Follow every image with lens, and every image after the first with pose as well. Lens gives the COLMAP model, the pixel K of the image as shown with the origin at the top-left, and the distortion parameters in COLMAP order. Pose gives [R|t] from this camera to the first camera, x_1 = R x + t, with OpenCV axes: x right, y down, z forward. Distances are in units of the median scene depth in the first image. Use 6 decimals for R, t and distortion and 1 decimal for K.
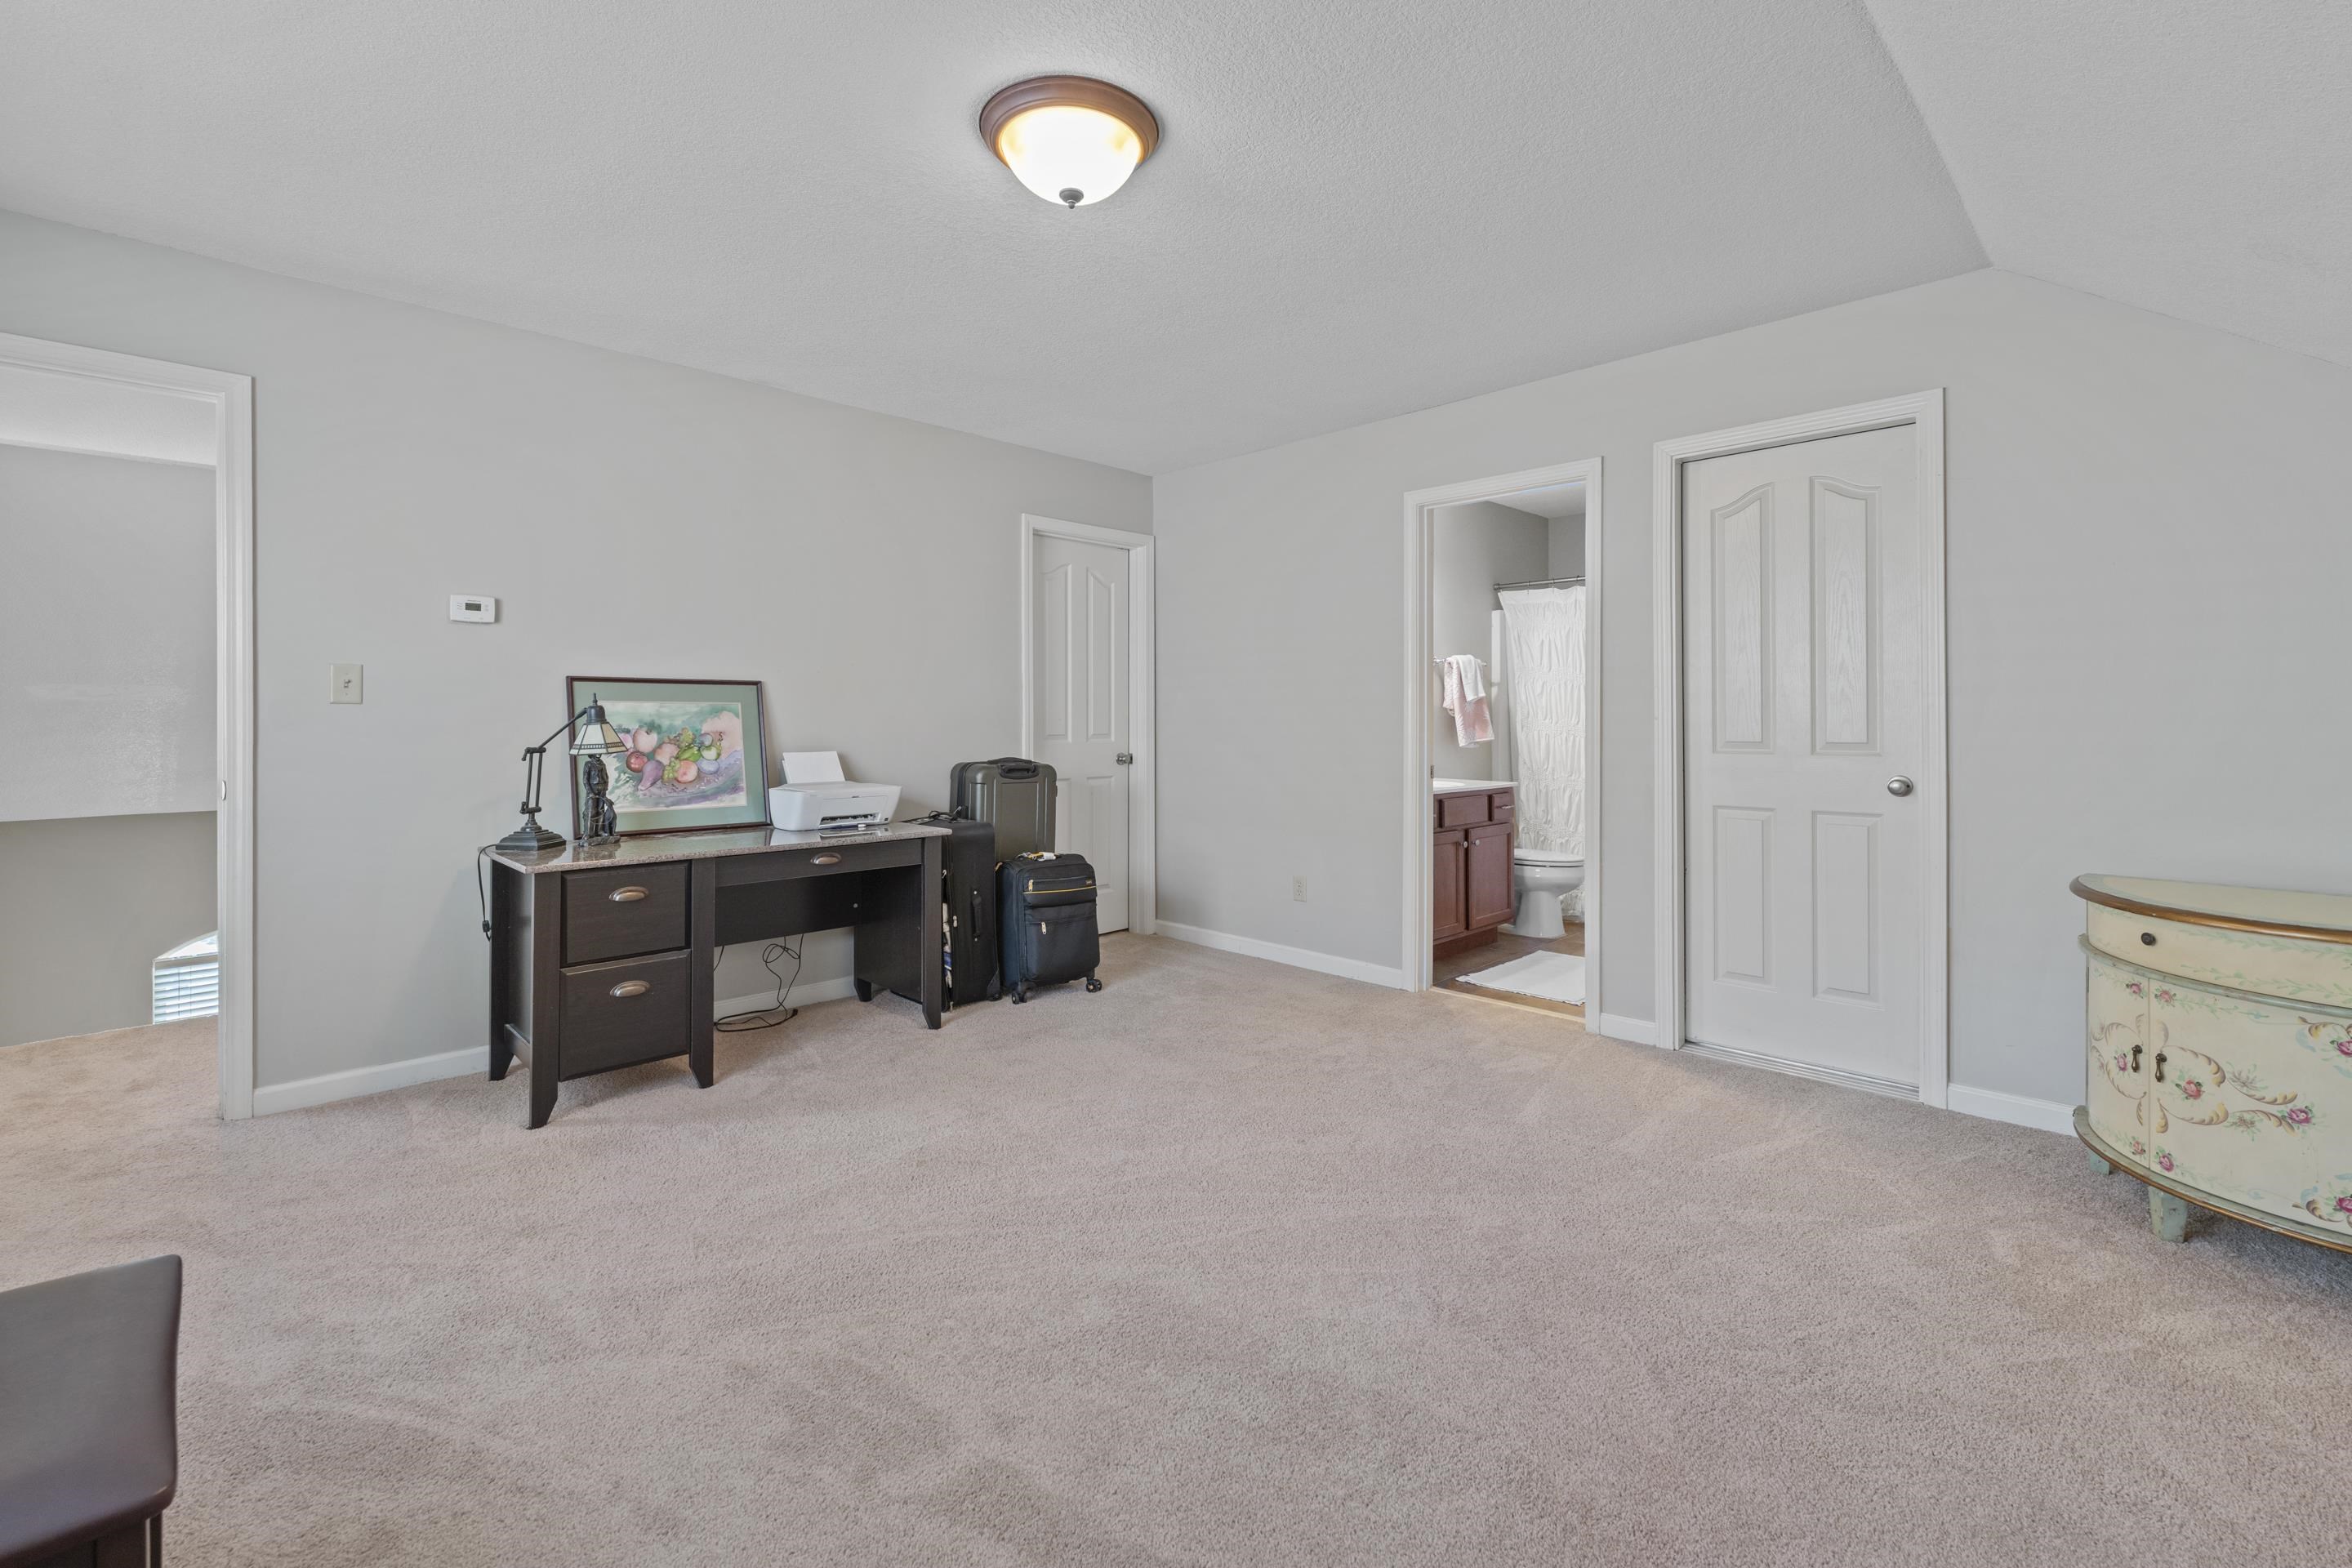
lens RADIAL K [[968.1, 0, 1146.5], [0, 968.1, 714.1], [0, 0, 1]] dist [-0.002504, -0.000663]
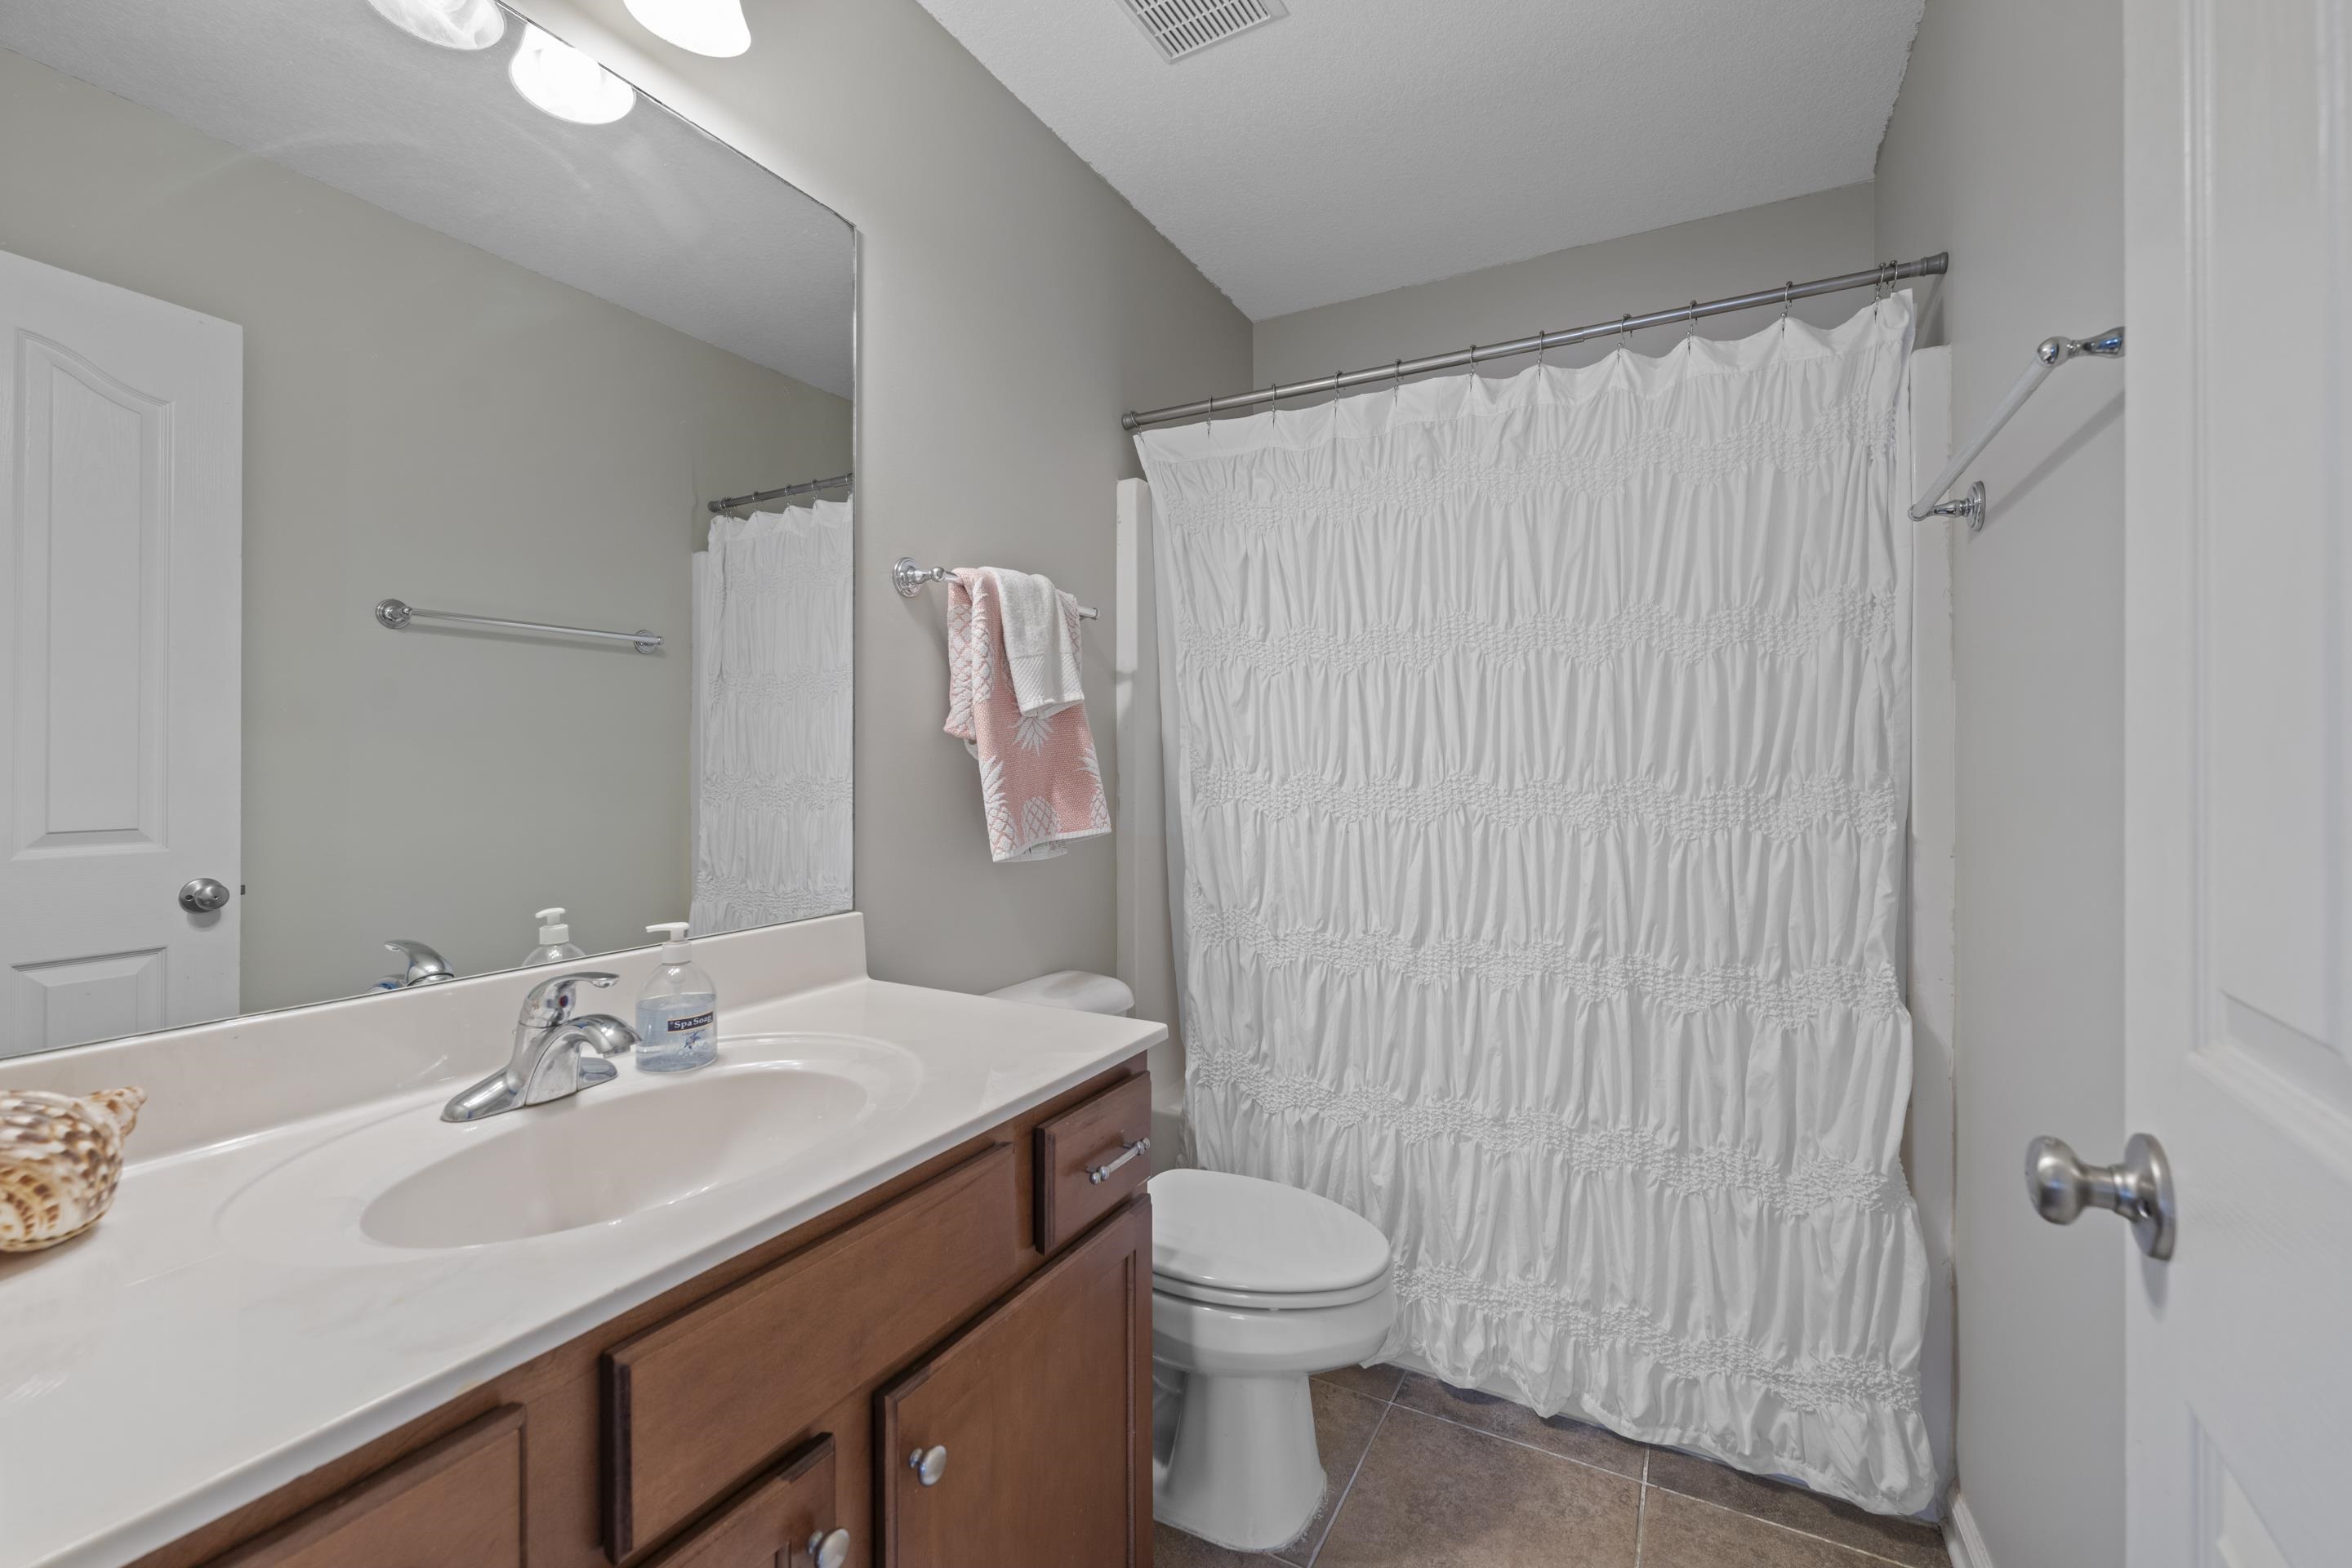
lens RADIAL K [[968.1, 0, 1178.8], [0, 968.1, 775.2], [0, 0, 1]] dist [-0.002504, -0.000663]
pose [[0.944684, -0.005331, 0.327939, 0.275769], [0.003387, 0.999973, 0.006499, 0.004360], [-0.327964, -0.005029, 0.944677, 0.688896]]
